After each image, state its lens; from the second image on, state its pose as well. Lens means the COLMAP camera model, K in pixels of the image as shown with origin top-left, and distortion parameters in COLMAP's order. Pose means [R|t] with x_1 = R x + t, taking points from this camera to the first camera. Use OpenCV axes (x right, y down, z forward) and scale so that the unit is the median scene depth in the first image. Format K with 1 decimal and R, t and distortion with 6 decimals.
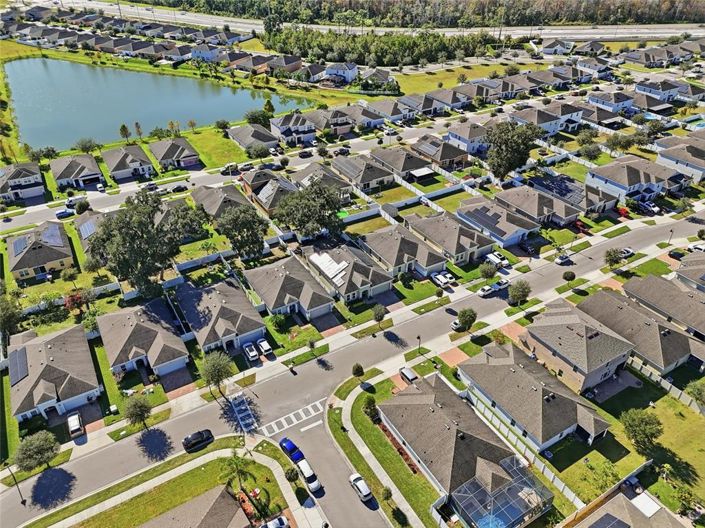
lens RADIAL K [[515.0, 0, 352.5], [0, 515.0, 264.0], [0, 0, 1]] dist [0.058783, -0.044785]
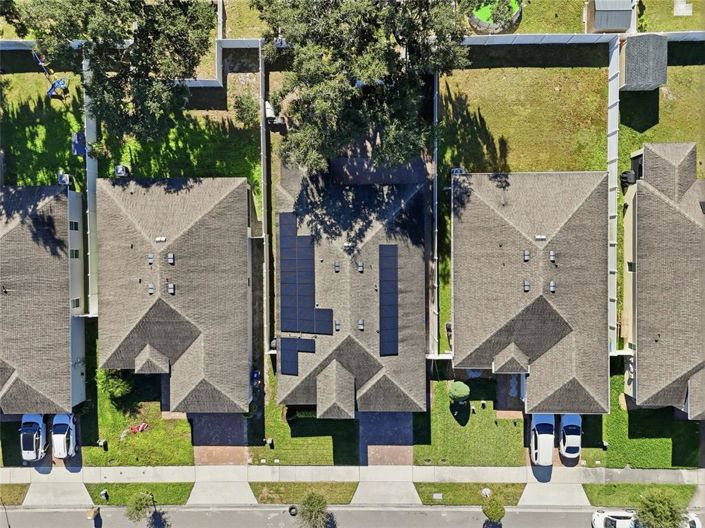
lens RADIAL K [[515.0, 0, 352.5], [0, 515.0, 264.0], [0, 0, 1]] dist [0.058783, -0.044785]
pose [[0.864921, 0.501865, -0.006577, -0.015342], [-0.262906, 0.464181, 0.845823, -0.284244], [0.427542, -0.729841, 0.533423, 0.729354]]
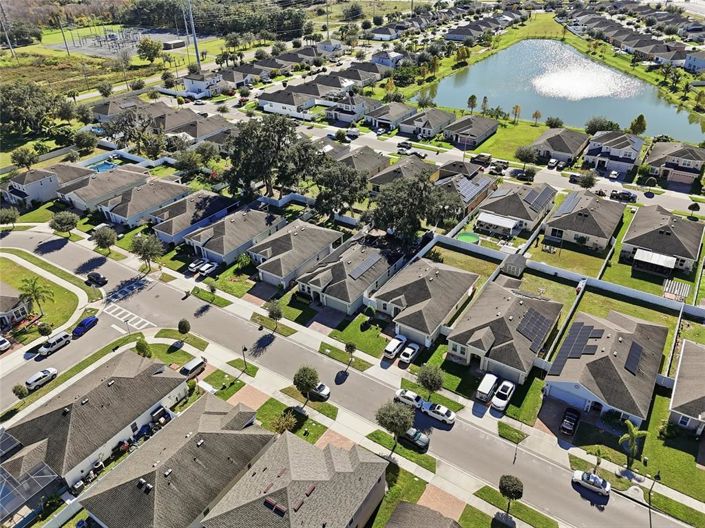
lens RADIAL K [[515.0, 0, 352.5], [0, 515.0, 264.0], [0, 0, 1]] dist [0.058783, -0.044785]
pose [[0.433895, 0.479636, -0.762682, 0.551216], [-0.491903, 0.835328, 0.245475, -0.181668], [0.754829, 0.268655, 0.598379, 0.447962]]
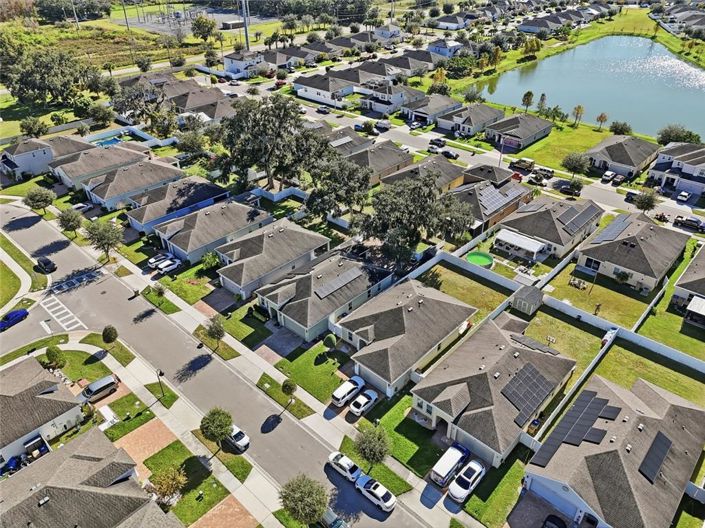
lens RADIAL K [[515.0, 0, 352.5], [0, 515.0, 264.0], [0, 0, 1]] dist [0.058783, -0.044785]
pose [[0.289633, 0.524898, -0.800372, 0.482171], [-0.537879, 0.780943, 0.317513, -0.226644], [0.791707, 0.338540, 0.508519, 0.594436]]
